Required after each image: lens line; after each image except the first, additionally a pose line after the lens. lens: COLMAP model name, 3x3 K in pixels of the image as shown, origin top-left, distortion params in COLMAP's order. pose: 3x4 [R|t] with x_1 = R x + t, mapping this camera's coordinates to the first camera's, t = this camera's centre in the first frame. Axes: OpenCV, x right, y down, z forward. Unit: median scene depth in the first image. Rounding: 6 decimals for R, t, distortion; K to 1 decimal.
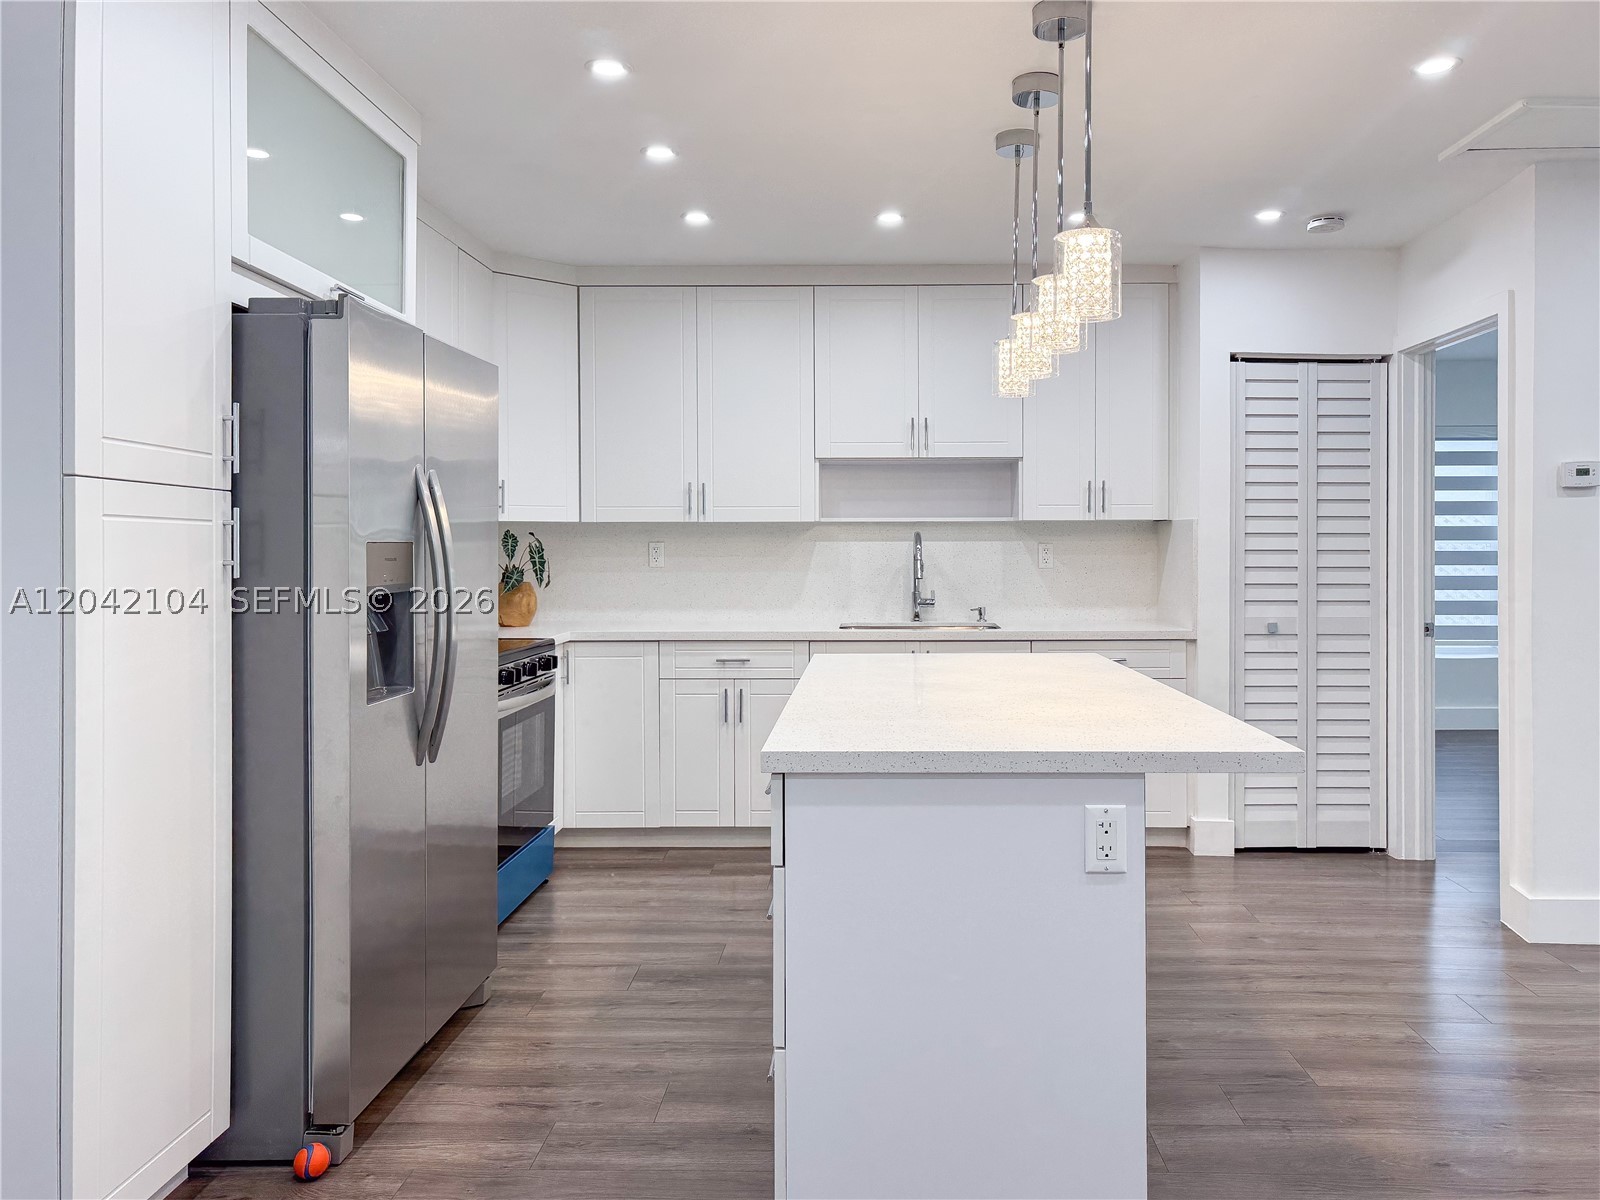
lens RADIAL K [[1165.3, 0, 864.0], [0, 1165.3, 545.2], [0, 0, 1]] dist [0.012211, 0.002937]
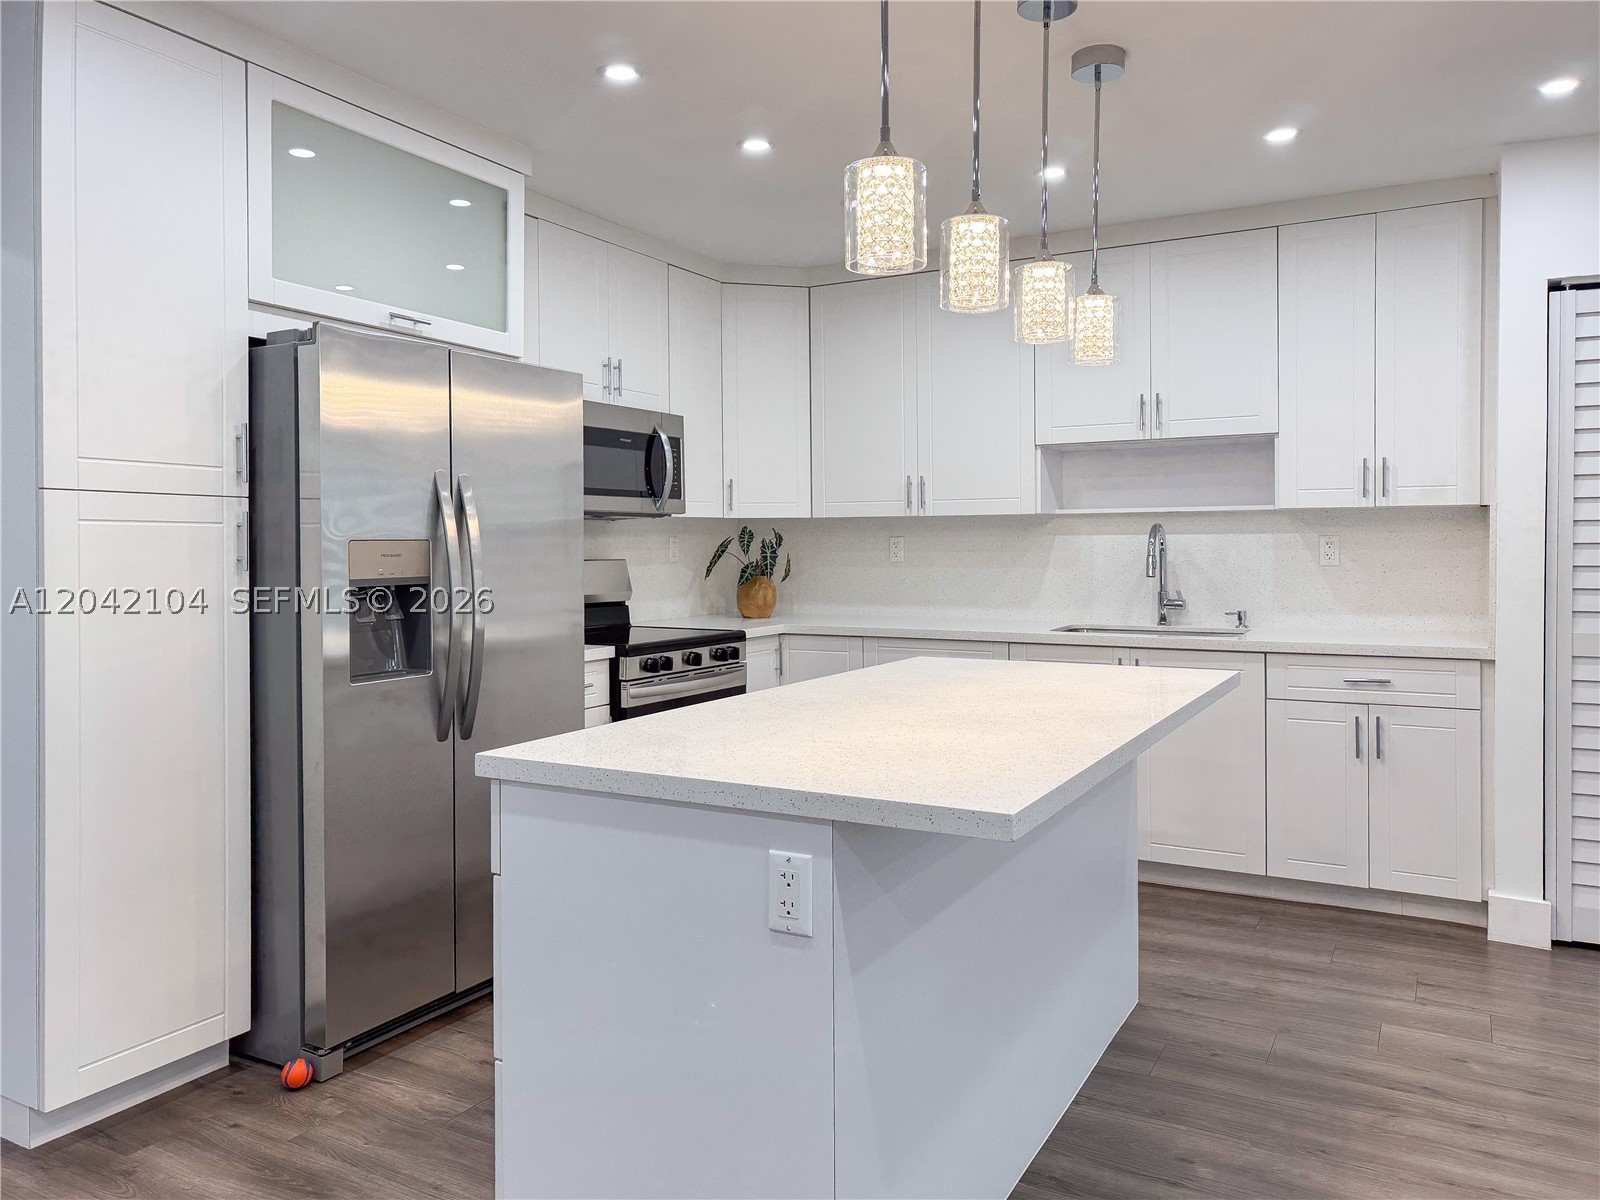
lens RADIAL K [[1148.3, 0, 797.2], [0, 1148.3, 554.8], [0, 0, 1]] dist [0.017315, 0.003884]
pose [[0.878814, 0.002070, -0.477159, 0.242957], [0.004661, 0.999906, 0.012922, -0.000406], [0.477141, -0.013580, 0.878722, 0.113387]]
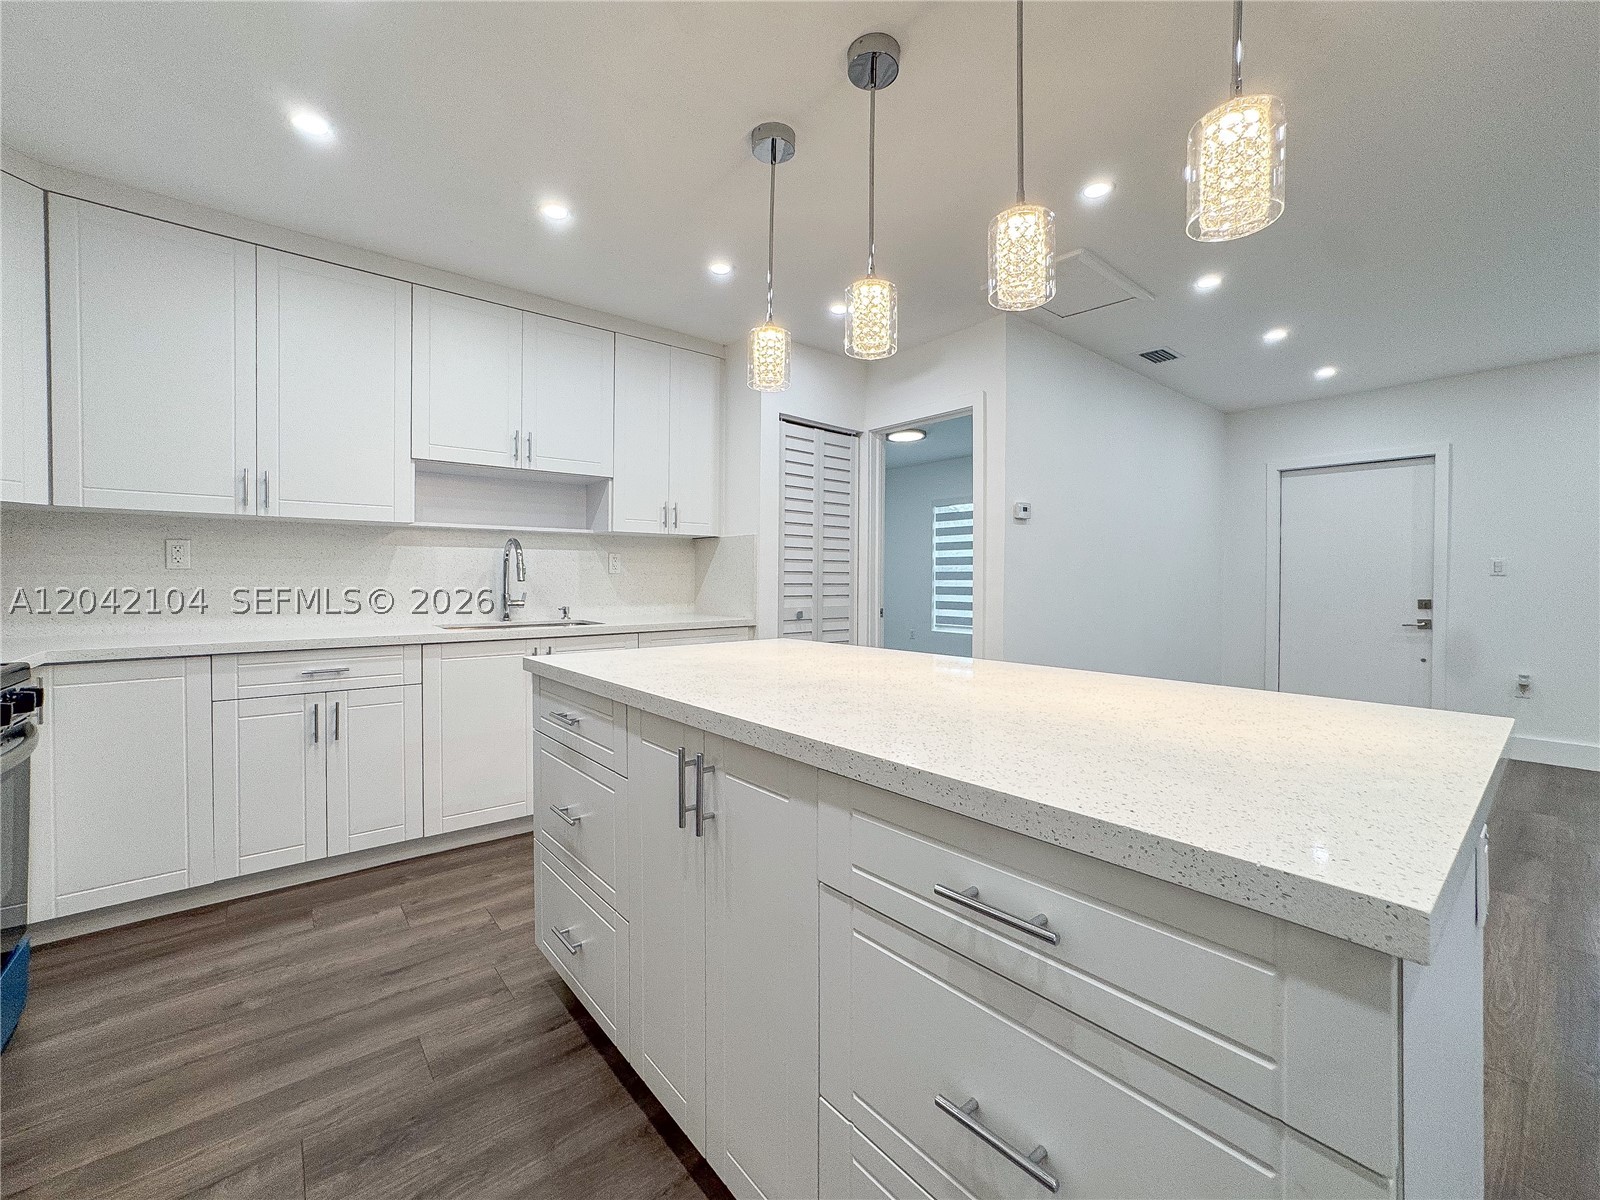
lens RADIAL K [[666.1, 0, 809.0], [0, 666.1, 579.1], [0, 0, 1]] dist [-0.001833, 0.000184]
pose [[0.765777, 0.002170, 0.643103, -0.155904], [-0.006017, 0.999975, 0.003791, 0.024629], [-0.643078, -0.006773, 0.765770, 0.376992]]
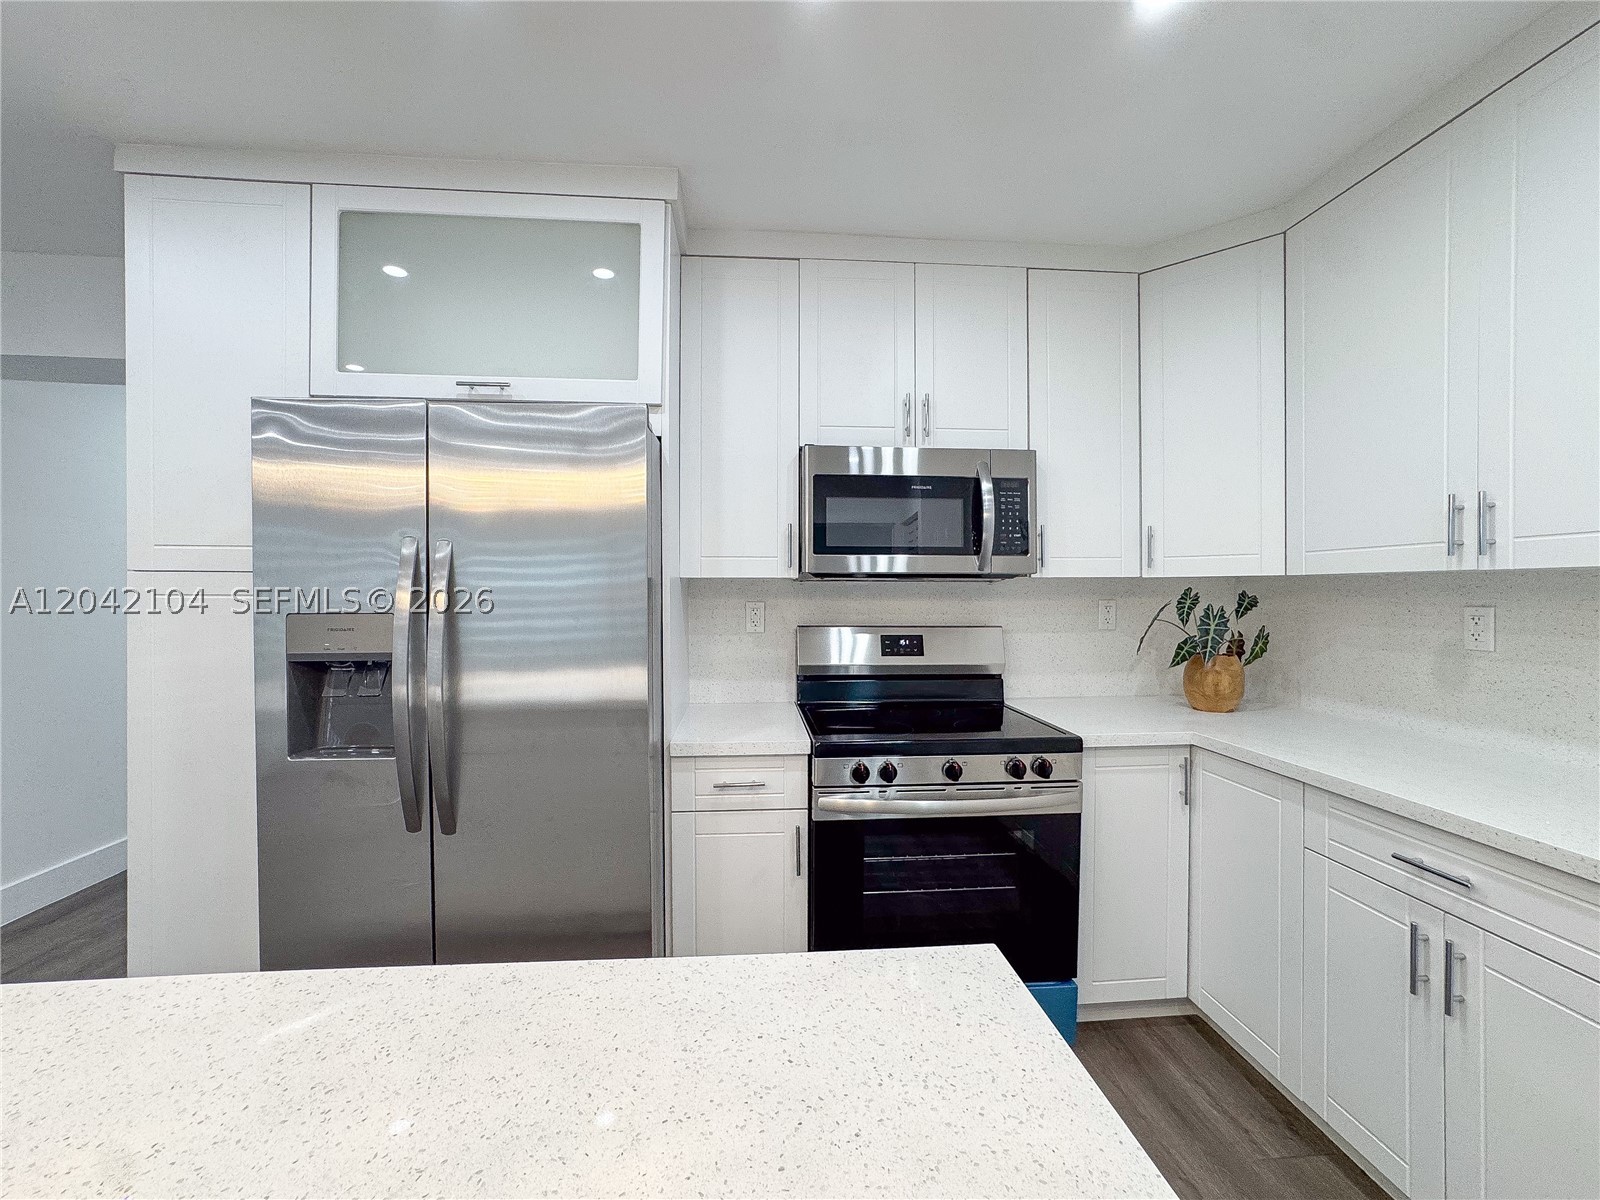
lens RADIAL K [[651.0, 0, 837.7], [0, 651.0, 600.1], [0, 0, 1]] dist [0.000548, 0.000550]
pose [[0.143229, 0.016026, -0.989560, 0.106881], [0.001955, 0.999862, 0.016476, -0.012812], [0.989688, -0.004295, 0.143178, 0.728413]]
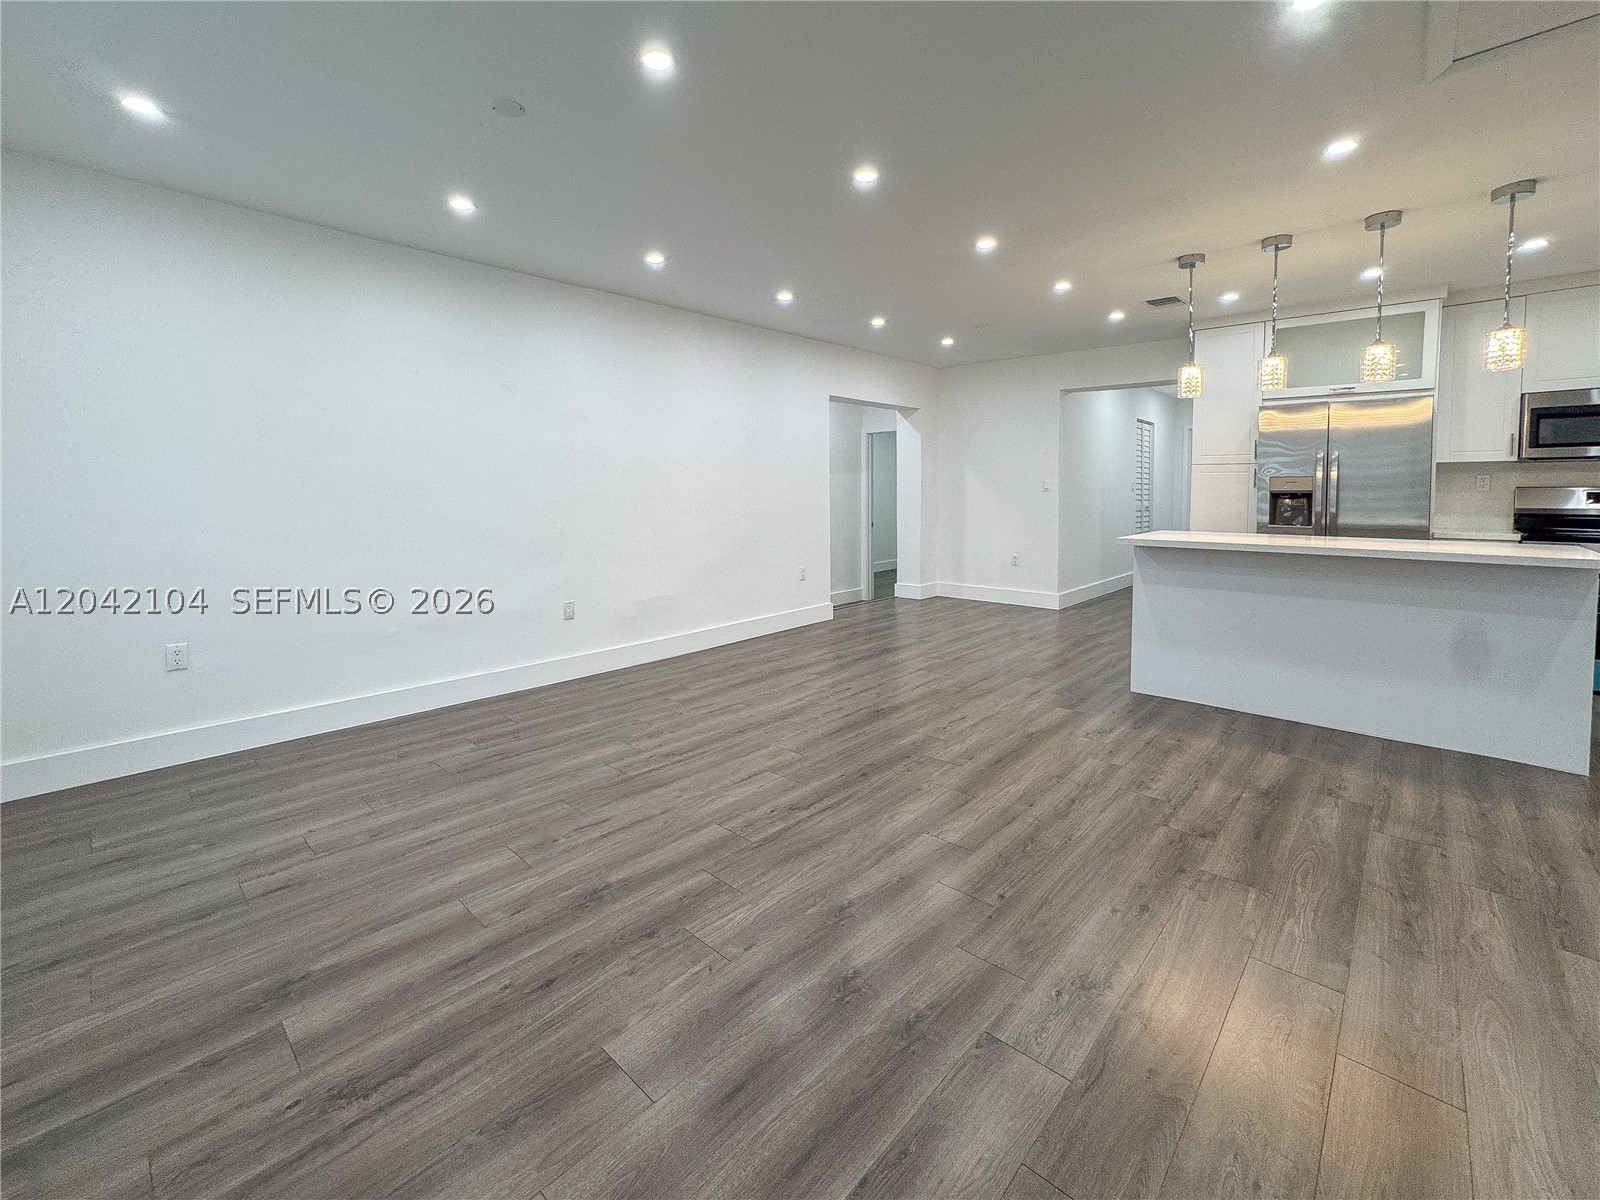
lens RADIAL K [[684.0, 0, 799.3], [0, 684.0, 516.5], [0, 0, 1]] dist [0.000114, 0.000545]
pose [[-0.668300, 0.032598, -0.743178, 0.986669], [0.005003, 0.999214, 0.039331, 0.012766], [0.743875, 0.022567, -0.667937, 0.664262]]
